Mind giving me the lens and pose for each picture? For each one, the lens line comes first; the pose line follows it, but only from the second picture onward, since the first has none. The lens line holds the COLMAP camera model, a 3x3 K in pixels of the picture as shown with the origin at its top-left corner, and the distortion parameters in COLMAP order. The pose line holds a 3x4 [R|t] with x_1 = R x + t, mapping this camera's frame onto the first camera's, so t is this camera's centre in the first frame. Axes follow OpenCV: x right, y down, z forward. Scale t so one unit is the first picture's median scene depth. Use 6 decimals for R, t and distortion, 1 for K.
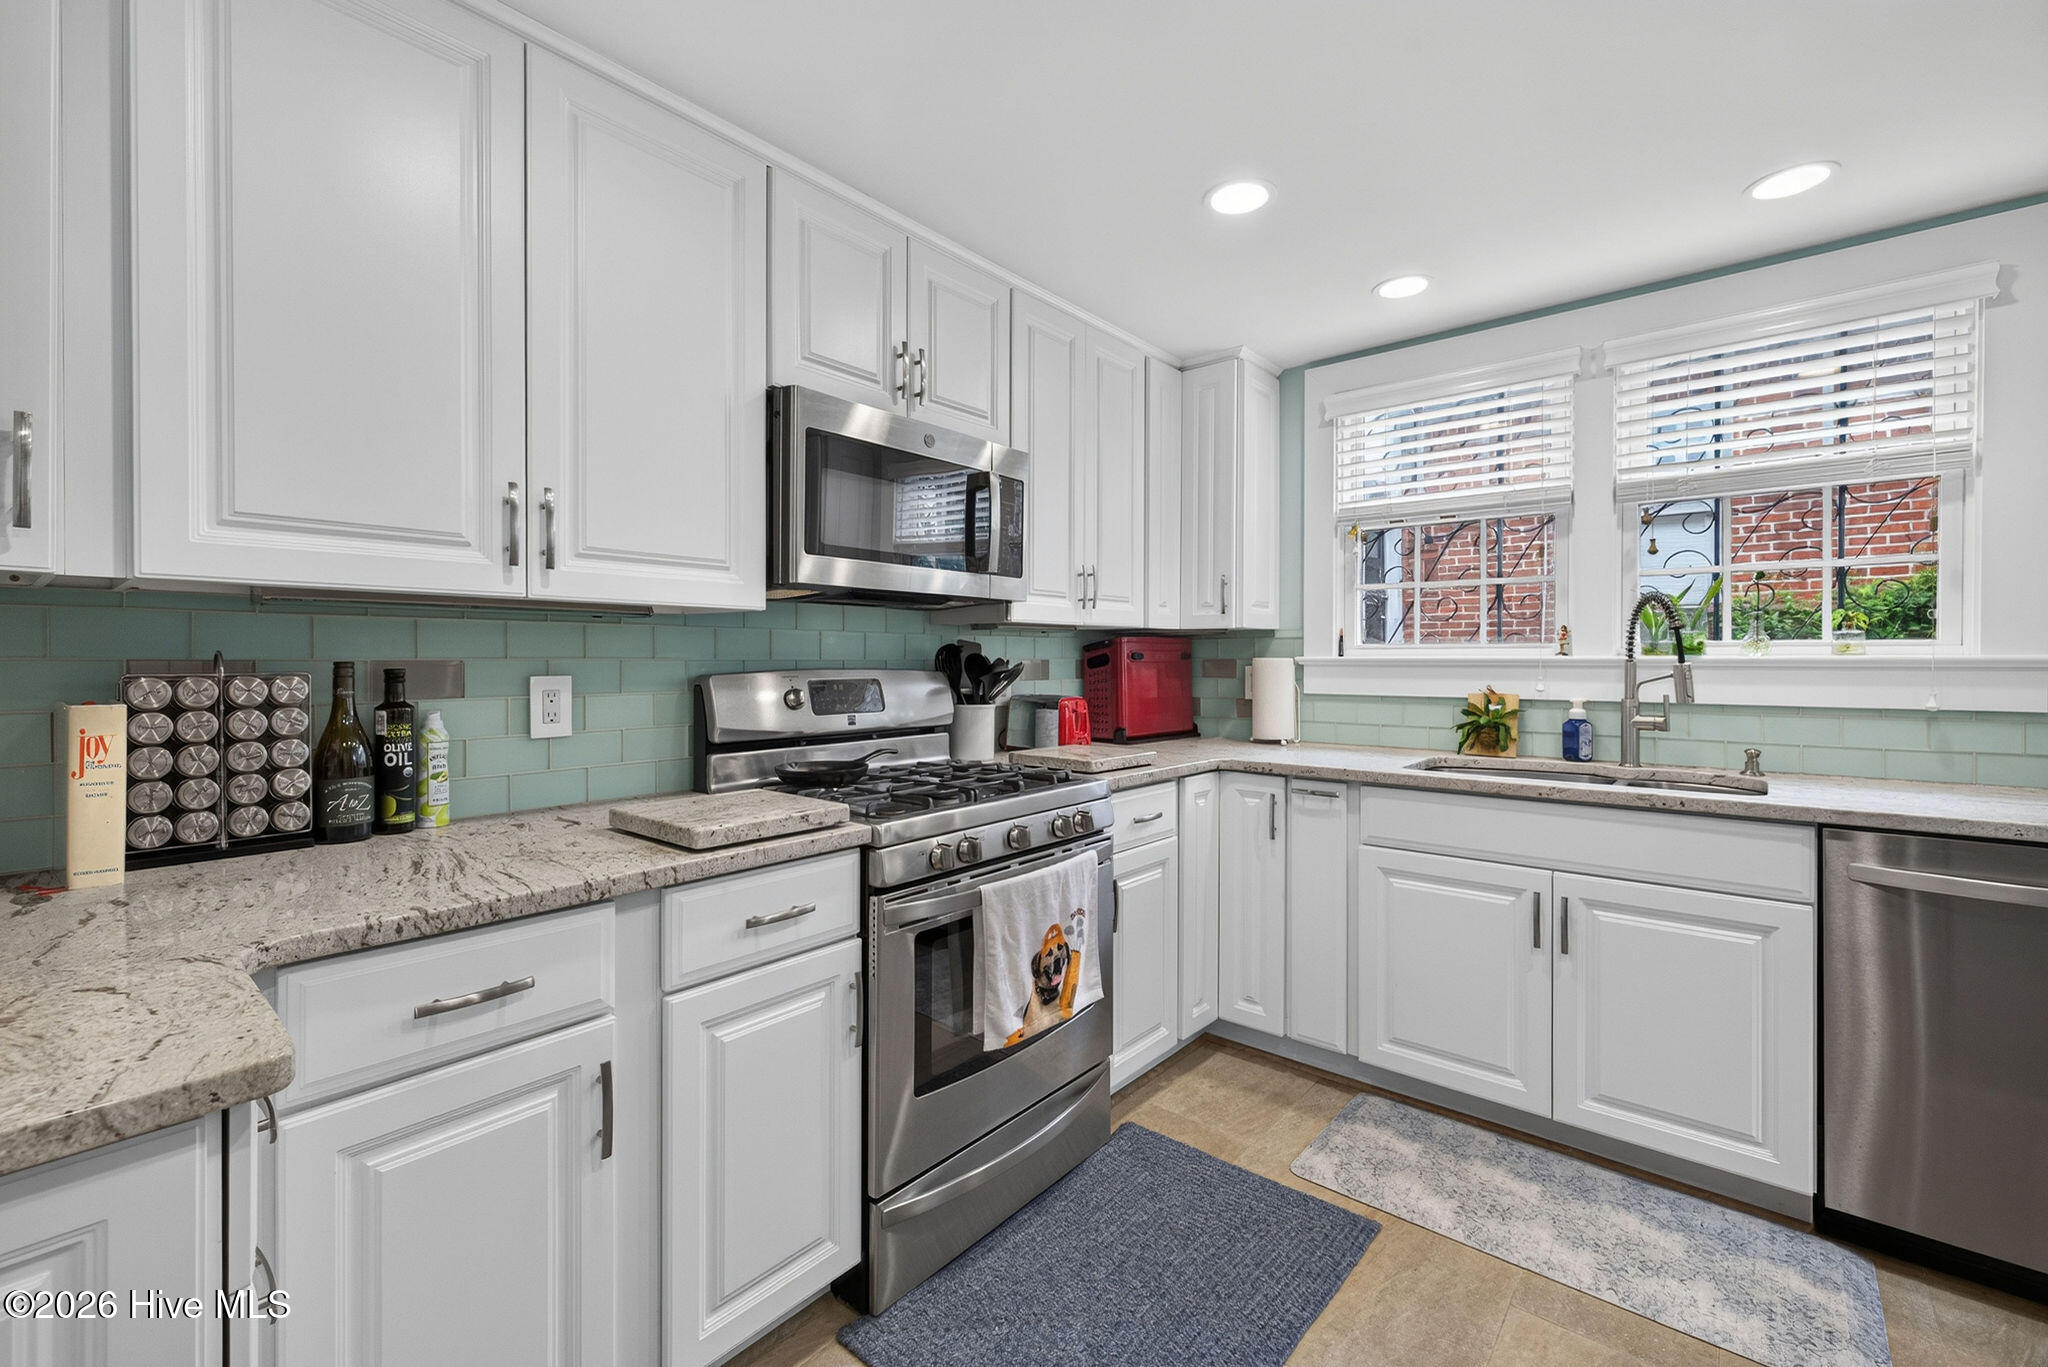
lens RADIAL K [[855.6, 0, 1018.4], [0, 855.6, 668.1], [0, 0, 1]] dist [0.001834, -0.000162]
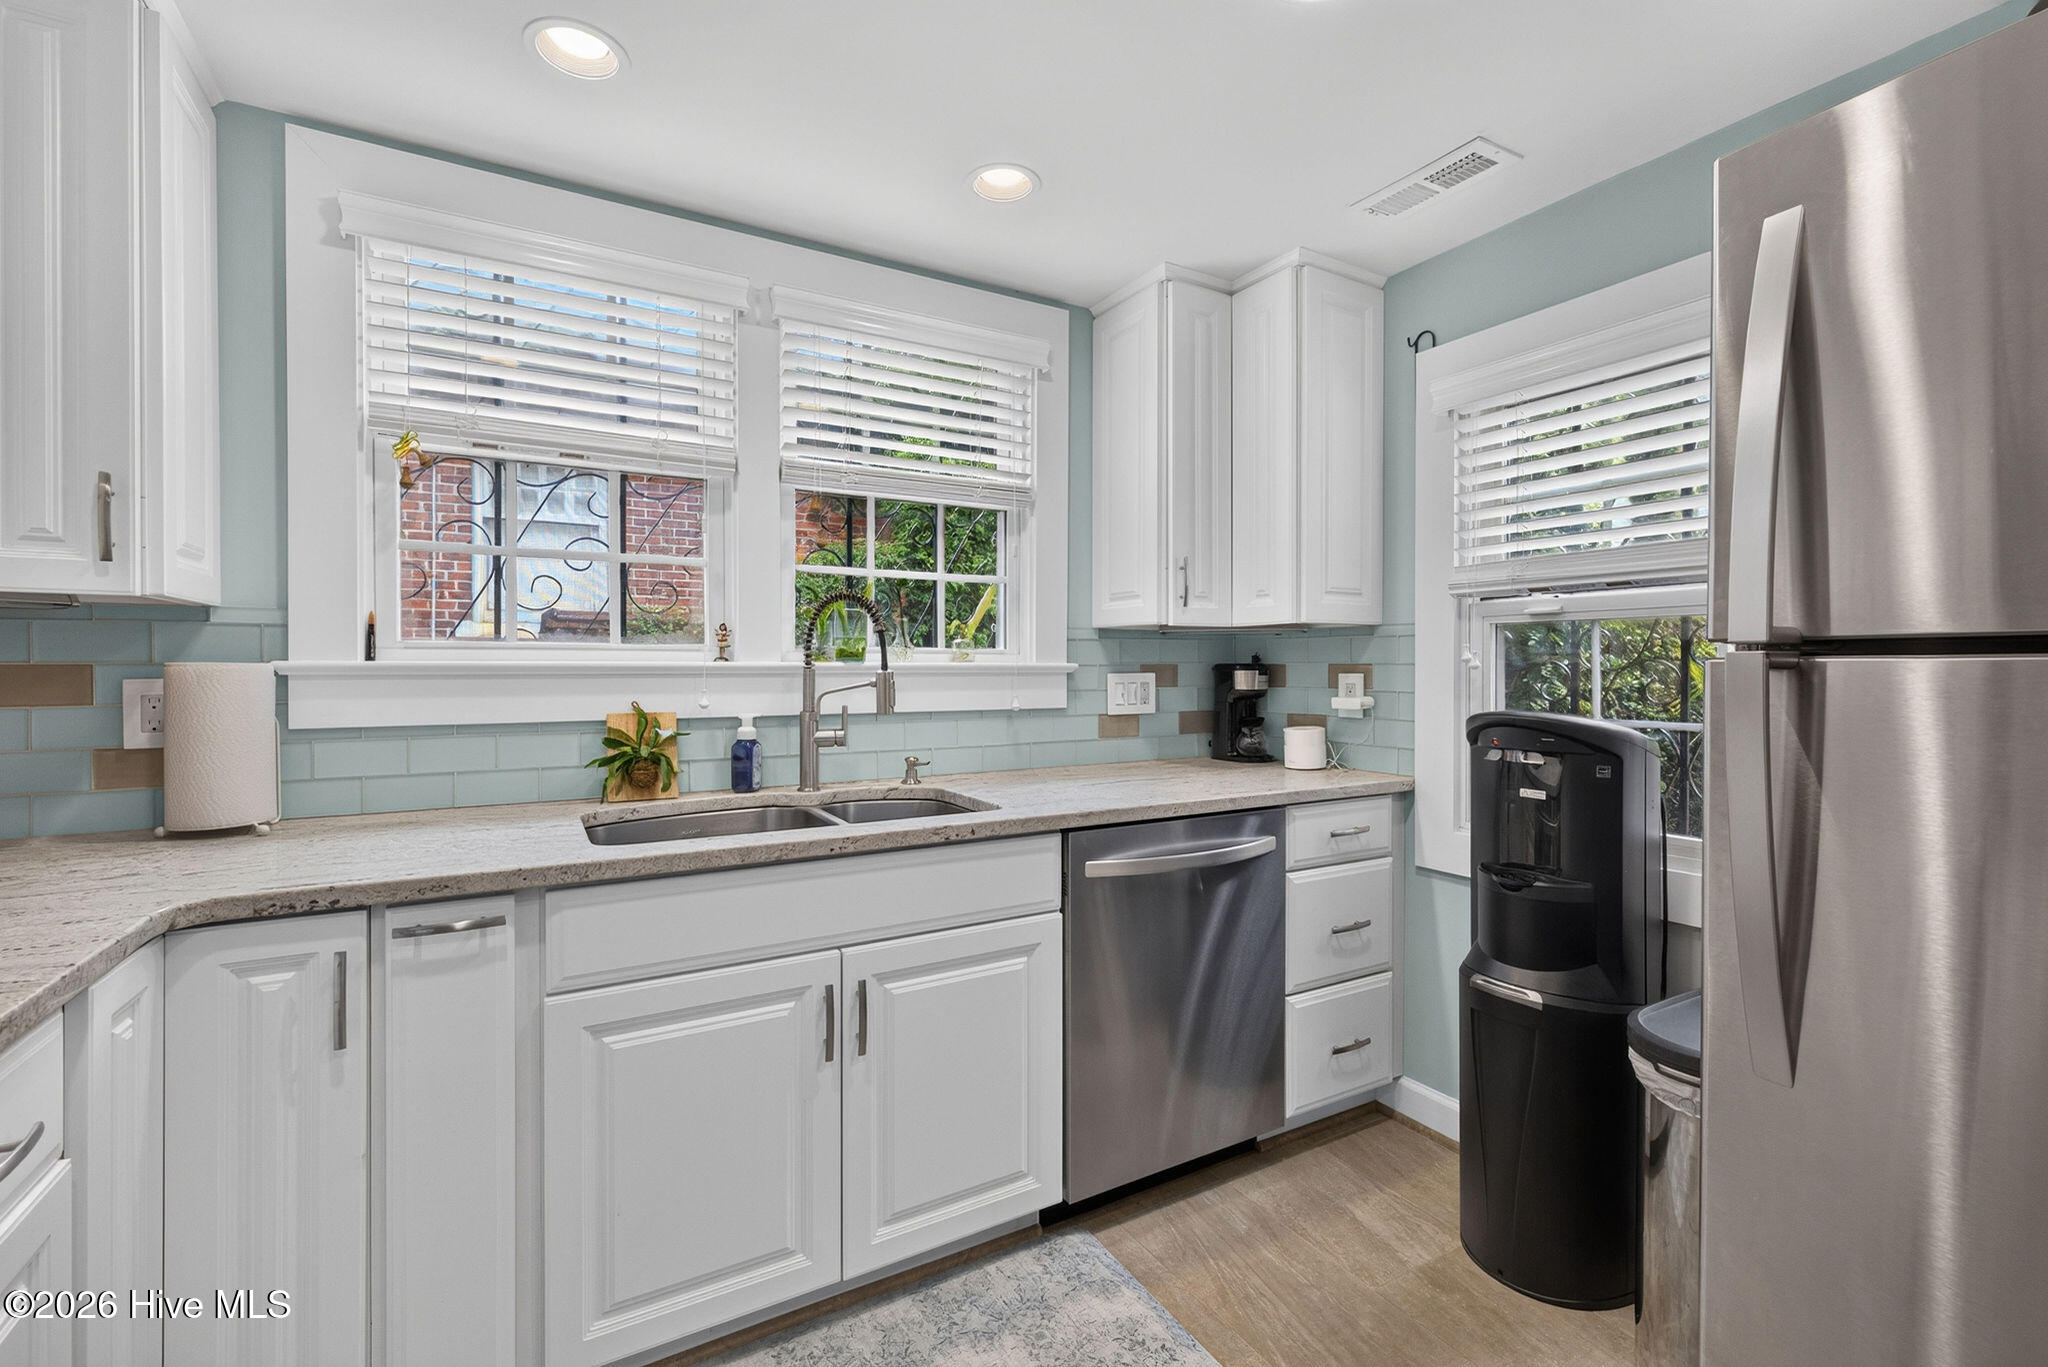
lens RADIAL K [[855.6, 0, 1018.4], [0, 855.6, 668.1], [0, 0, 1]] dist [0.001834, -0.000162]
pose [[0.327113, -0.003201, 0.944980, -0.026186], [0.008015, 0.999968, 0.000613, -0.006469], [-0.944951, 0.007373, 0.327128, 0.498329]]
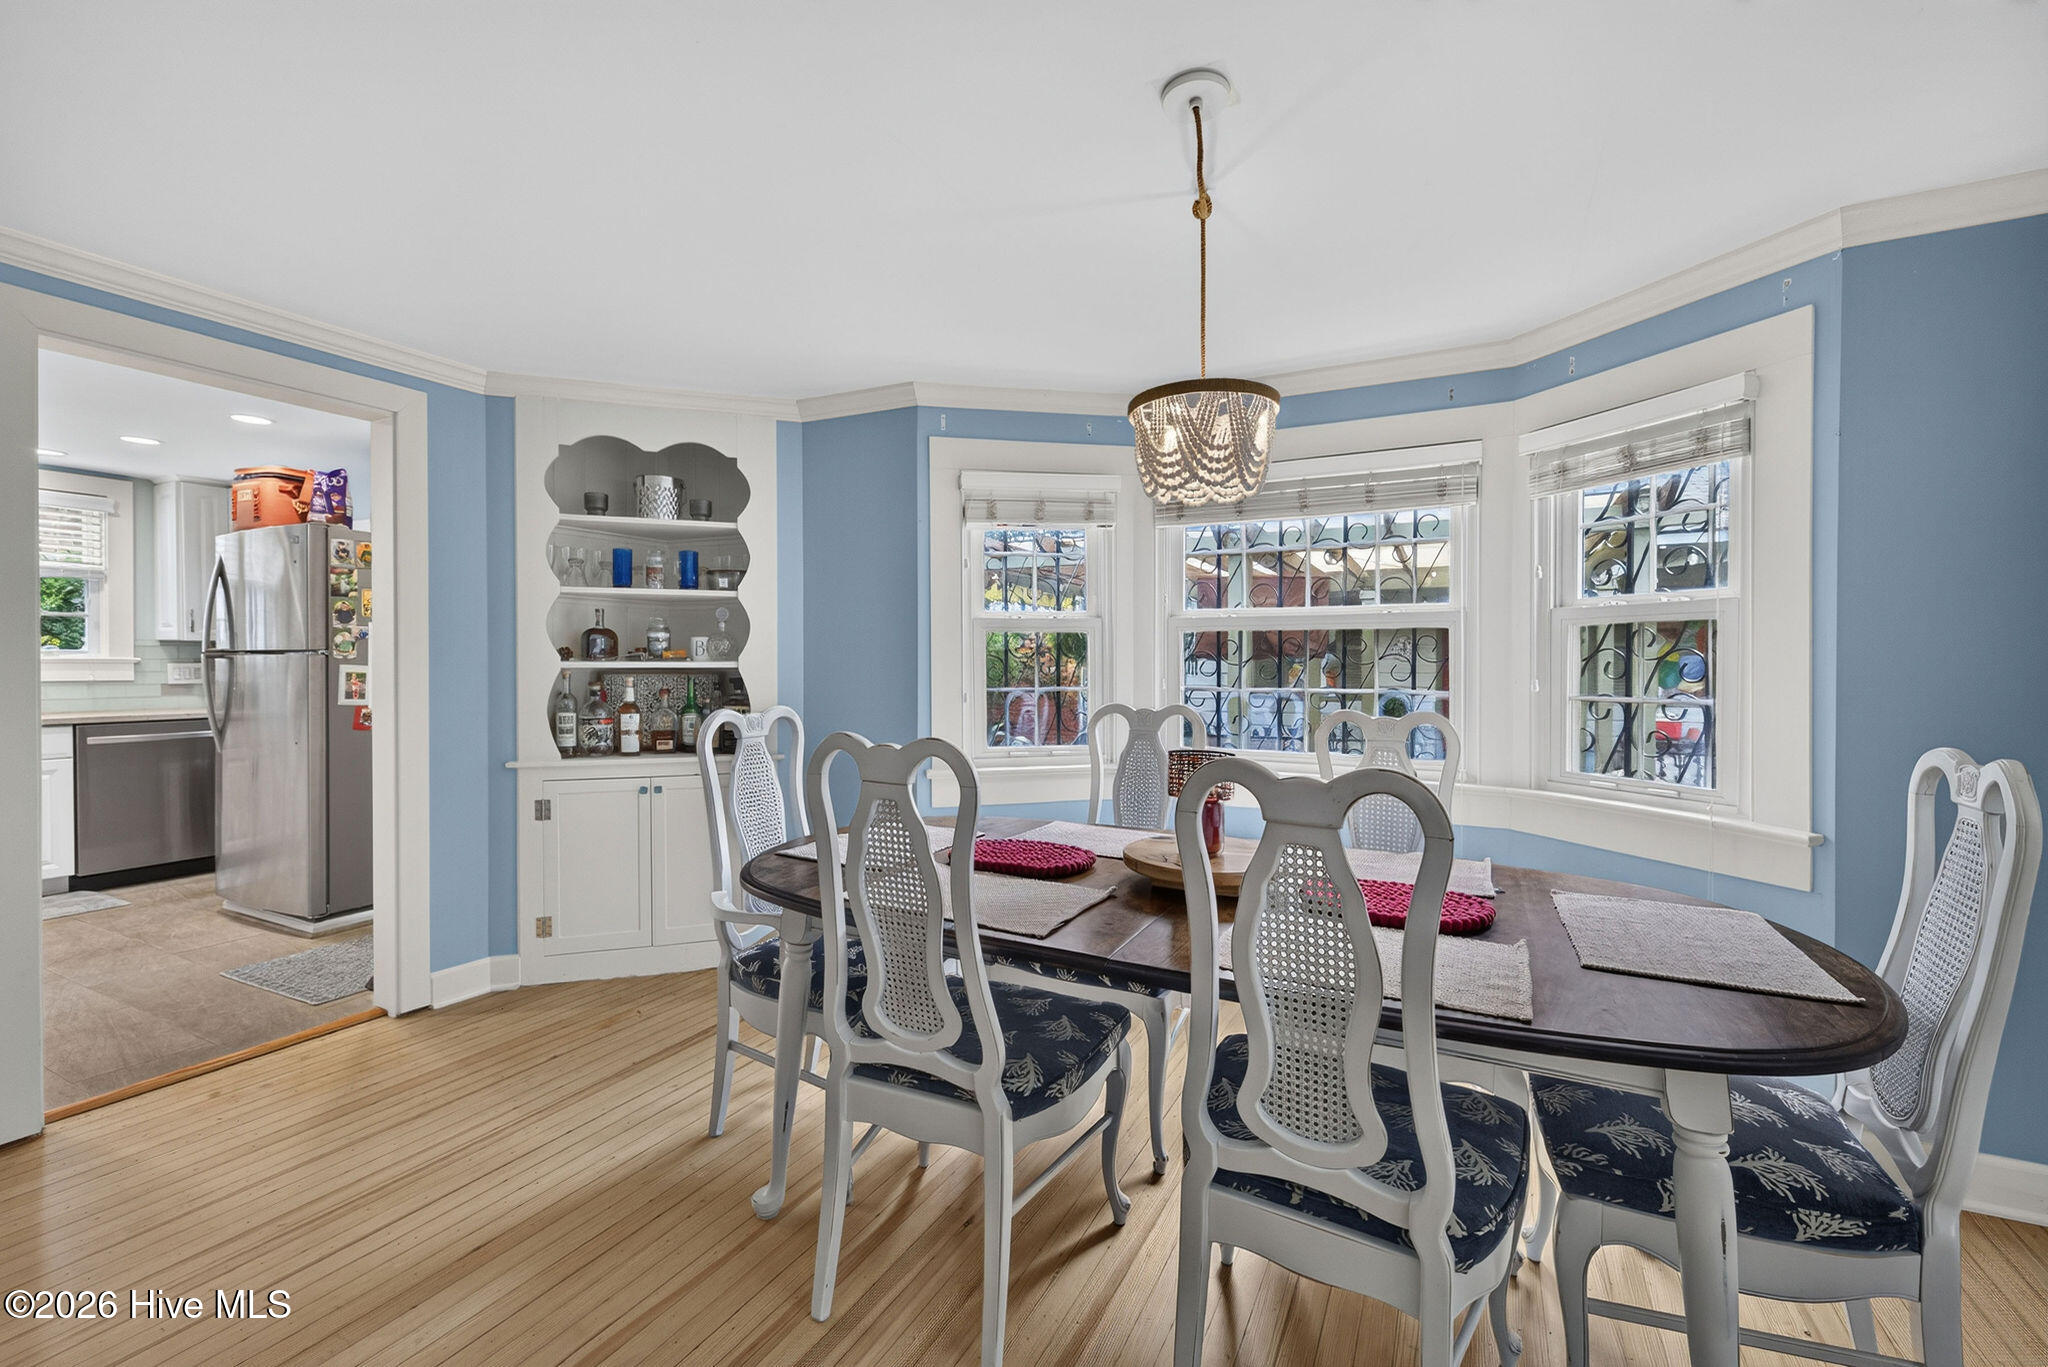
lens RADIAL K [[855.6, 0, 1018.4], [0, 855.6, 668.1], [0, 0, 1]] dist [0.001834, -0.000162]
pose [[-0.237735, -0.006593, 0.971308, -1.493064], [0.010811, 0.999897, 0.009433, 0.016417], [-0.971270, 0.012743, -0.237640, -0.753795]]
